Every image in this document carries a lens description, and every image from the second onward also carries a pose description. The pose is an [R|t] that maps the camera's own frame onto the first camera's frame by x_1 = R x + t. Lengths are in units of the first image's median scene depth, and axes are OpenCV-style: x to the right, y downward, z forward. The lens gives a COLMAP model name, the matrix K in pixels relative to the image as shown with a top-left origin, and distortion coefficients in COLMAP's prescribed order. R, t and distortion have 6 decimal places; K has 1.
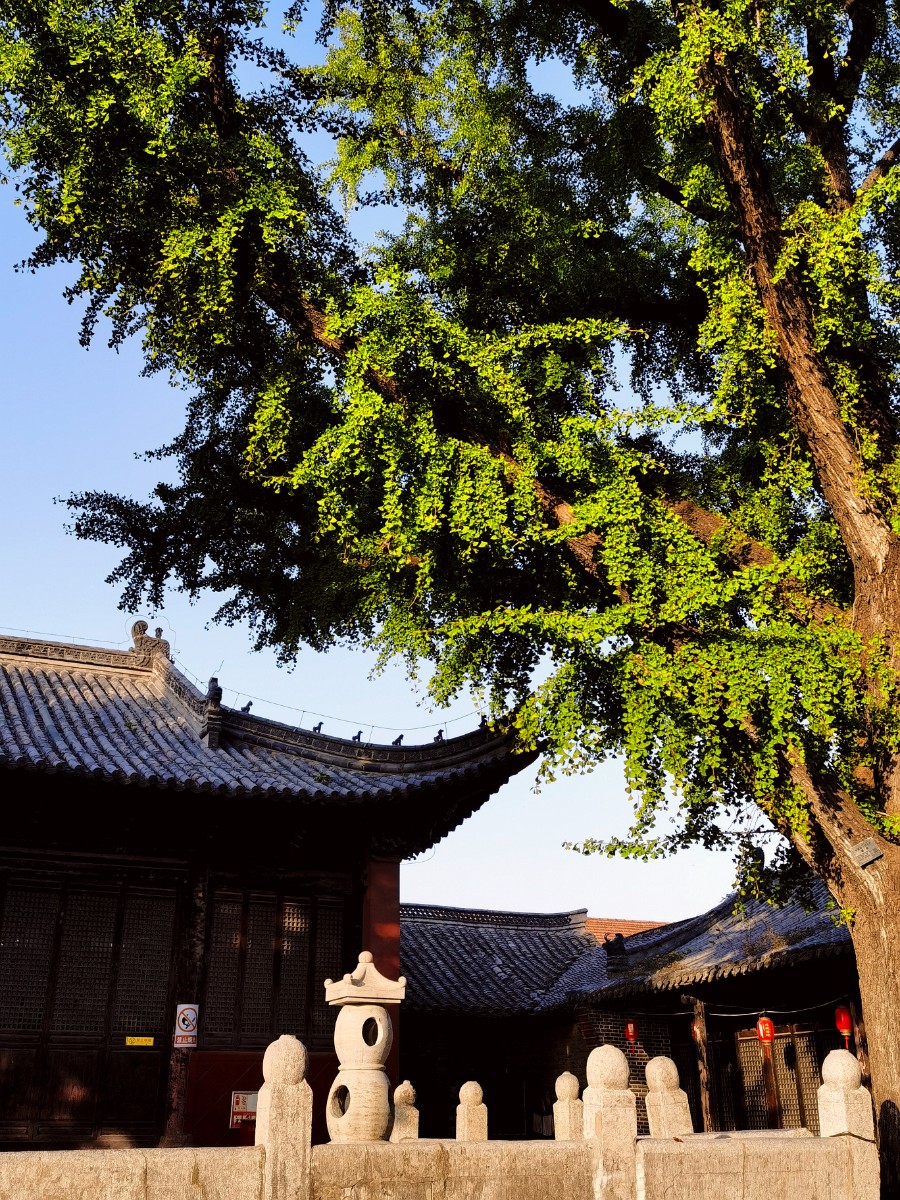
lens RADIAL K [[1231.3, 0, 451.8], [0, 1231.3, 598.5], [0, 0, 1]] dist [0.046595, 0.000000]
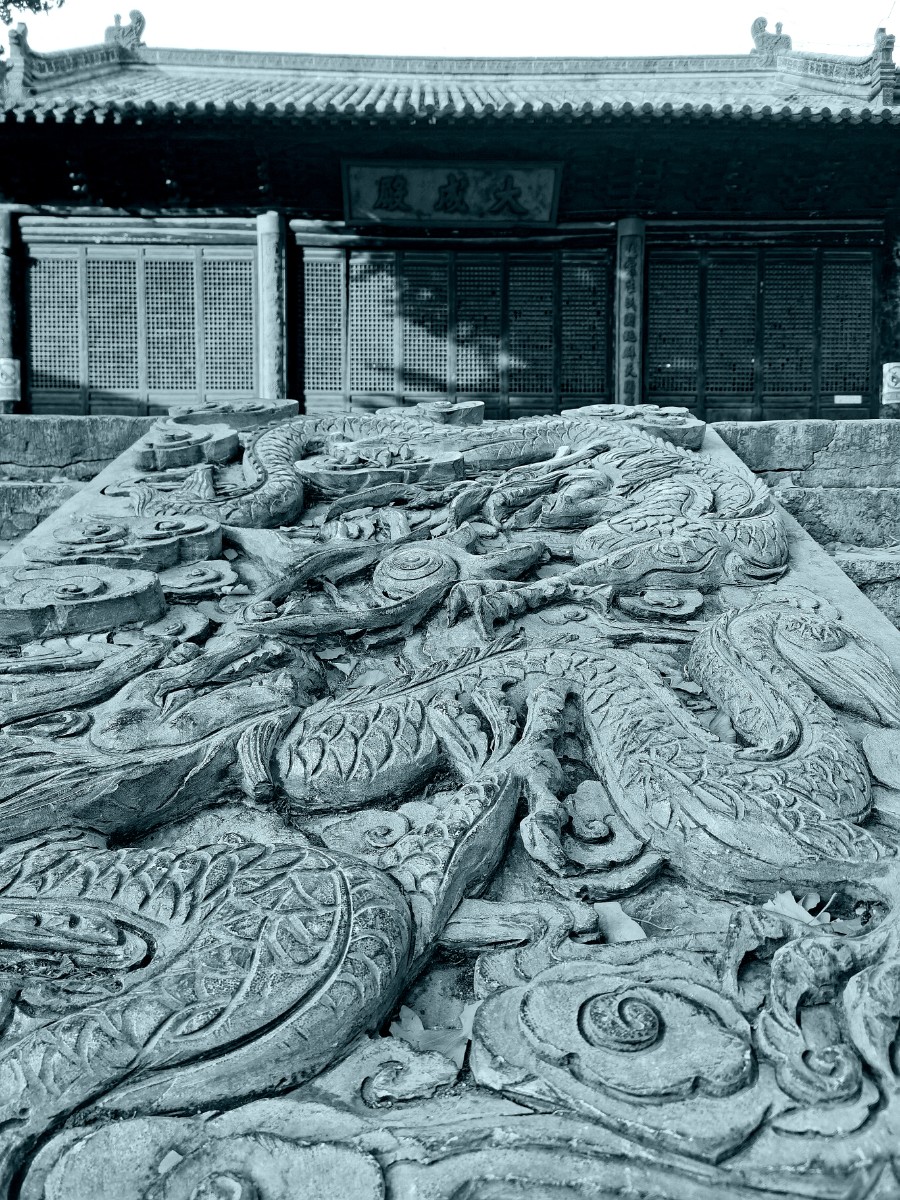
lens RADIAL K [[921.4, 0, 453.4], [0, 921.4, 609.3], [0, 0, 1]] dist [0.010444, -0.004240]
pose [[0.900568, 0.029922, -0.433685, -0.206624], [0.168128, 0.896022, 0.410947, 0.140915], [0.400888, -0.443000, 0.801898, 0.175106]]
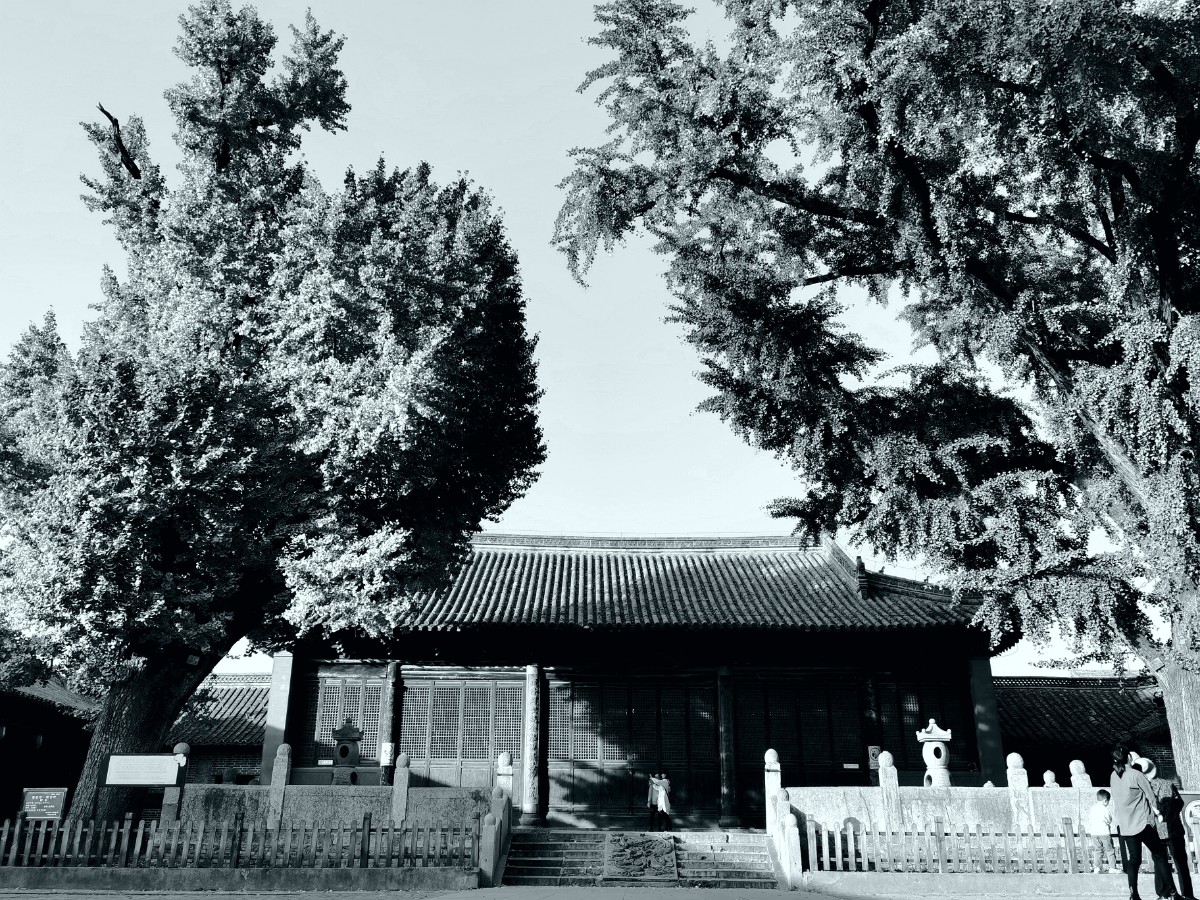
lens RADIAL K [[1114.5, 0, 591.0], [0, 1114.5, 442.2], [0, 0, 1]] dist [0.066654, 0.000000]
pose [[0.891315, -0.153660, -0.426552, 0.190081], [0.172870, 0.984924, 0.006419, -0.194482], [0.419135, -0.079460, 0.904440, -0.631926]]
